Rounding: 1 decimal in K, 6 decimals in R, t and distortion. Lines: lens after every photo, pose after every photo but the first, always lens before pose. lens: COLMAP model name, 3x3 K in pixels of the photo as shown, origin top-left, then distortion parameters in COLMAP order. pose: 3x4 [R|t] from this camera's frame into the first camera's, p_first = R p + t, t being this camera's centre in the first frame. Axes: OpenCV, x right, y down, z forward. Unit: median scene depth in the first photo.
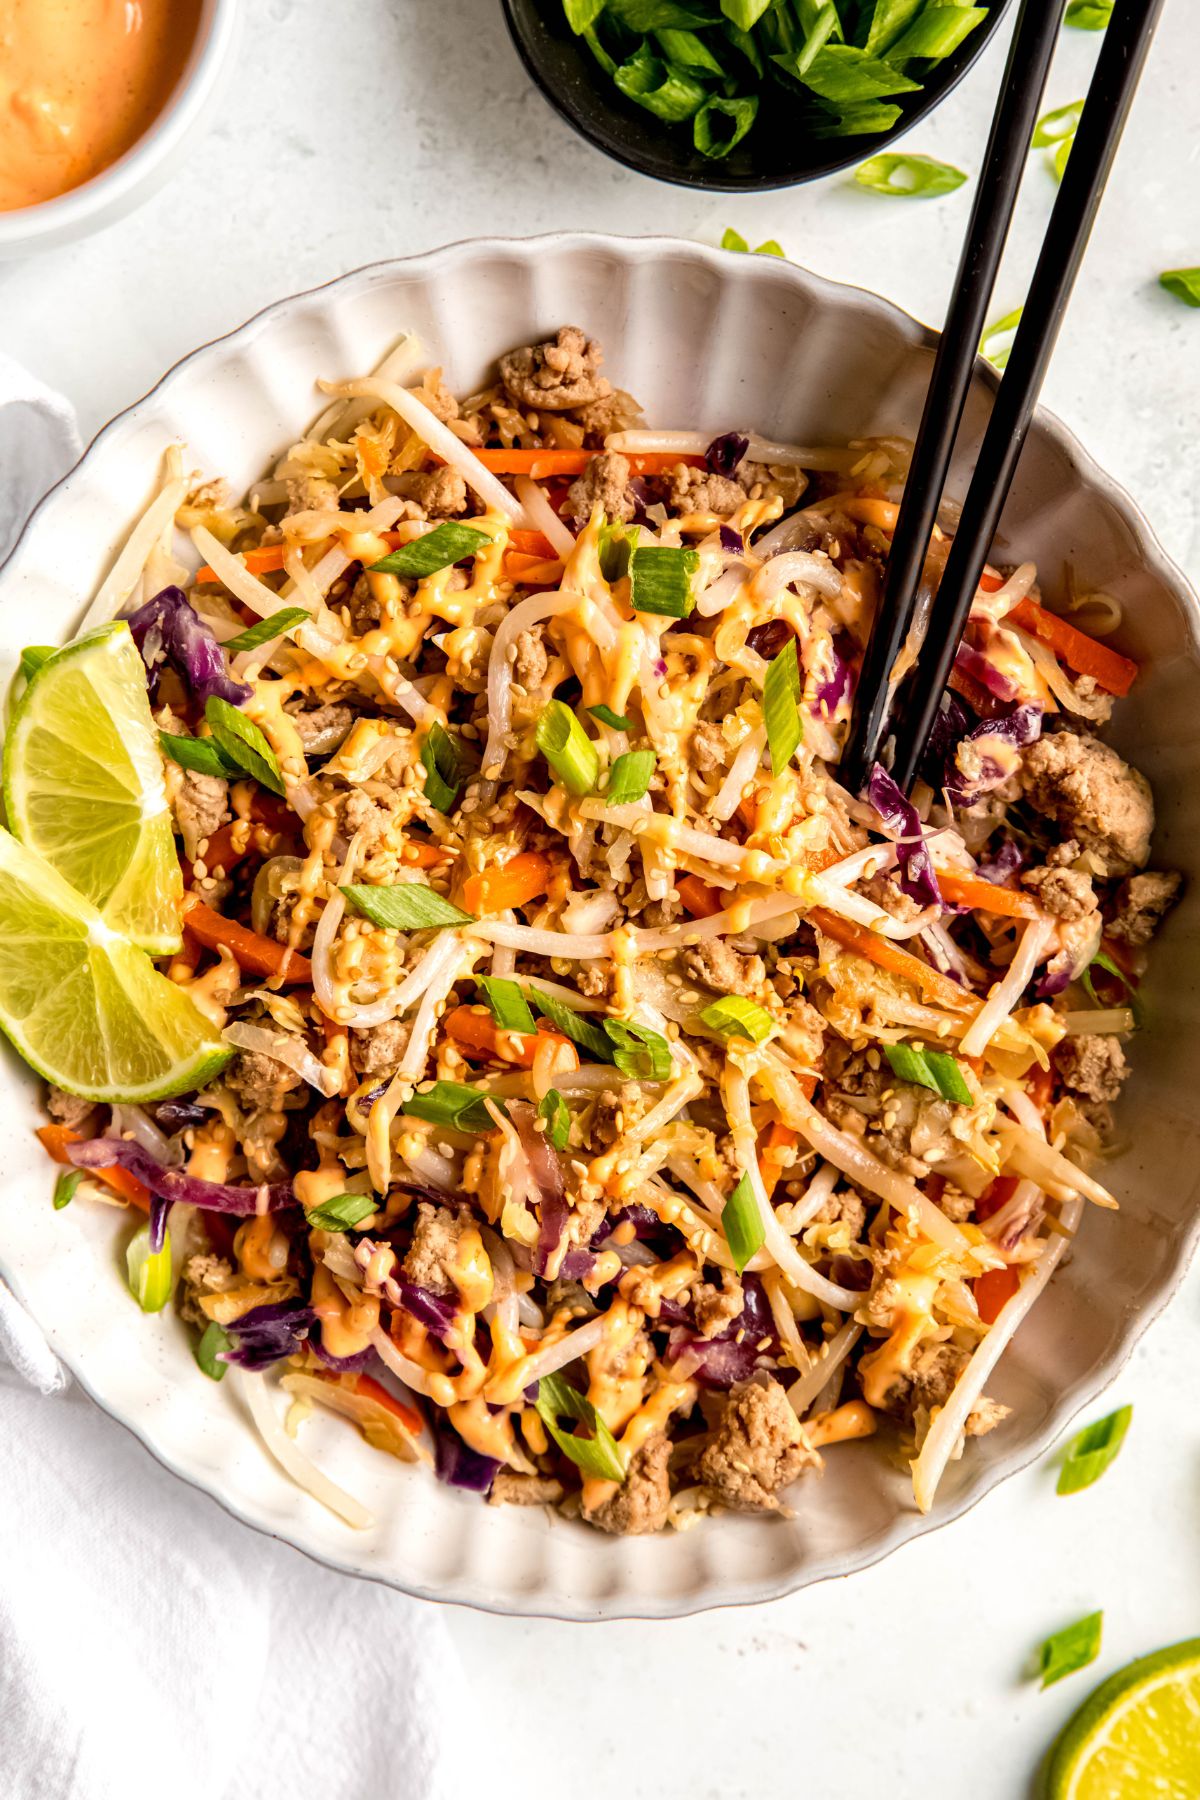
lens RADIAL K [[2353.6, 0, 551.3], [0, 2353.6, 970.3], [0, 0, 1]] dist [0.043198, 0.000000]
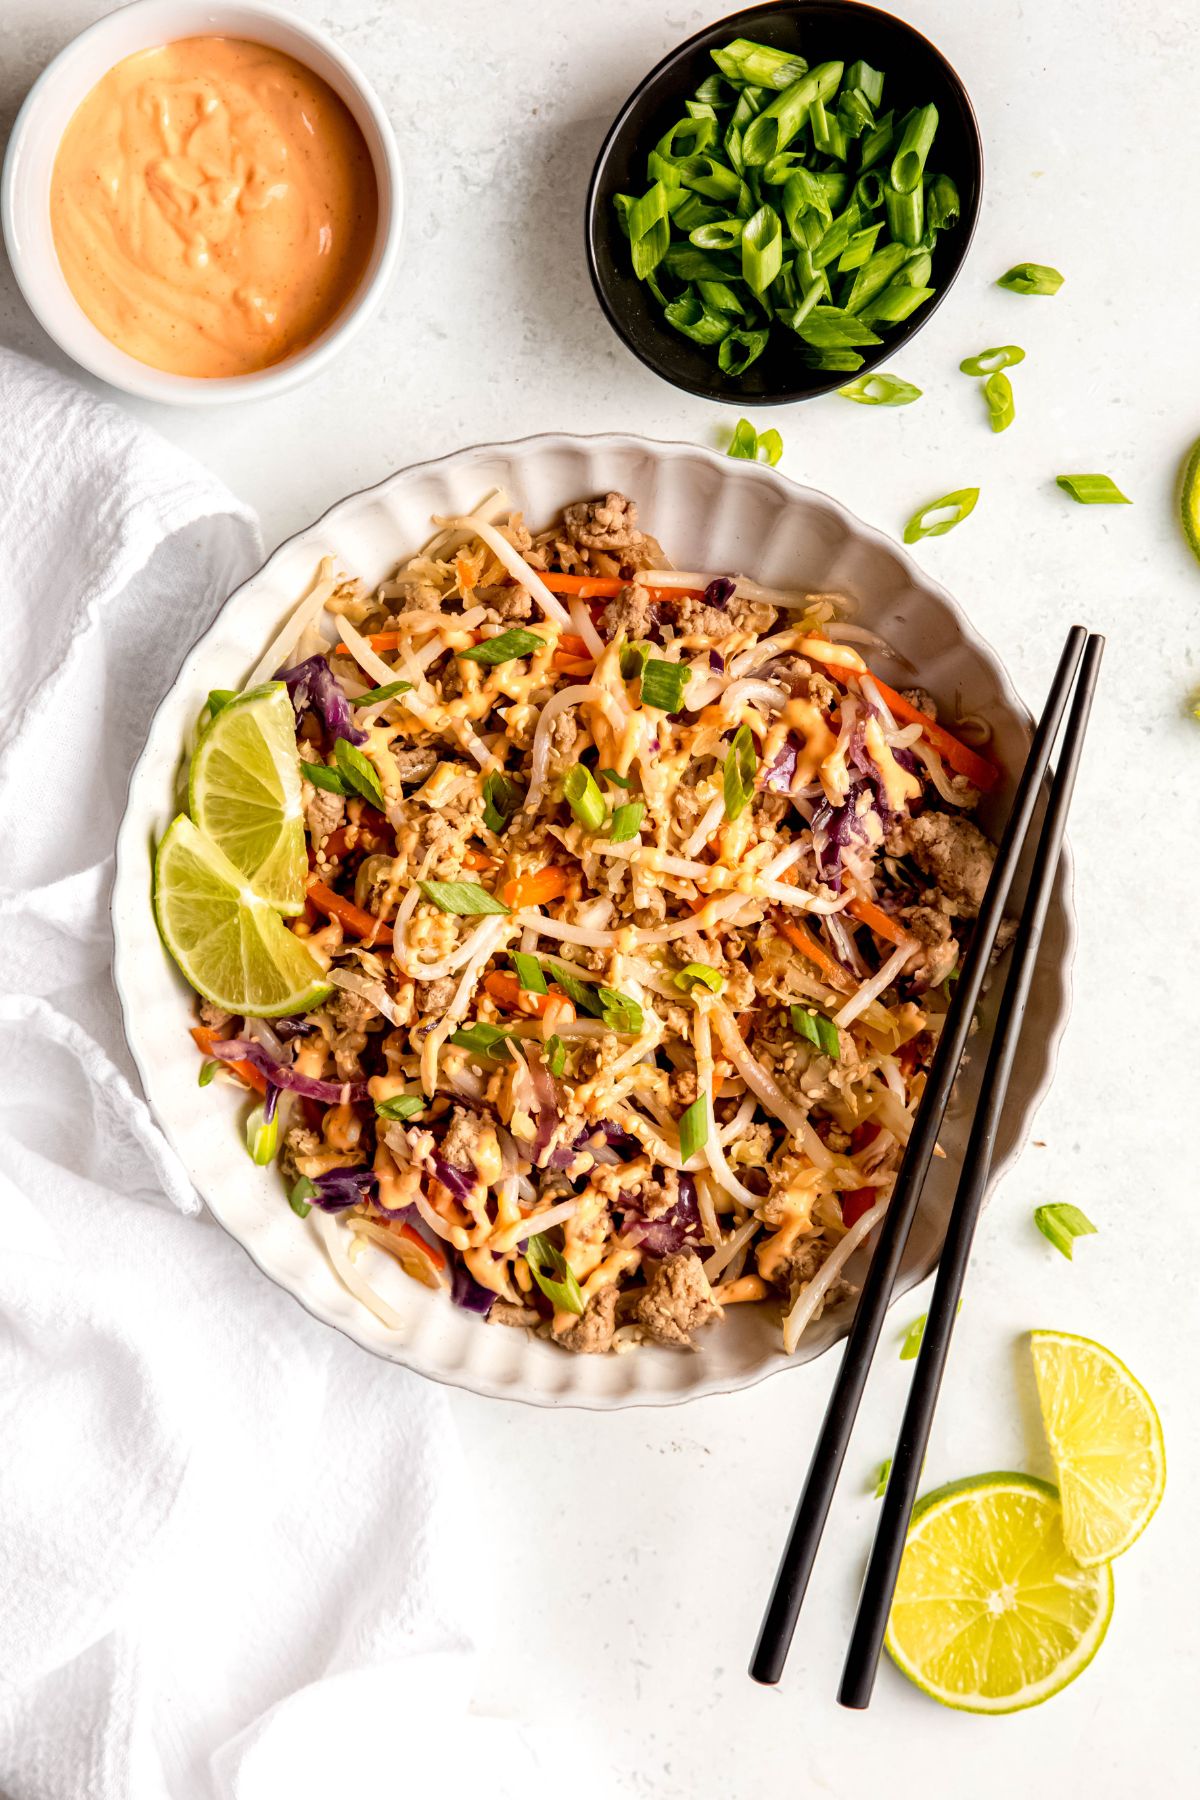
lens RADIAL K [[3388.8, 0, 604.3], [0, 3388.8, 909.6], [0, 0, 1]] dist [0.113335, 0.000000]
pose [[0.994858, 0.088135, -0.049907, 0.123908], [-0.086176, 0.995471, 0.040127, -0.107597], [0.053218, -0.035619, 0.997947, -1.019505]]
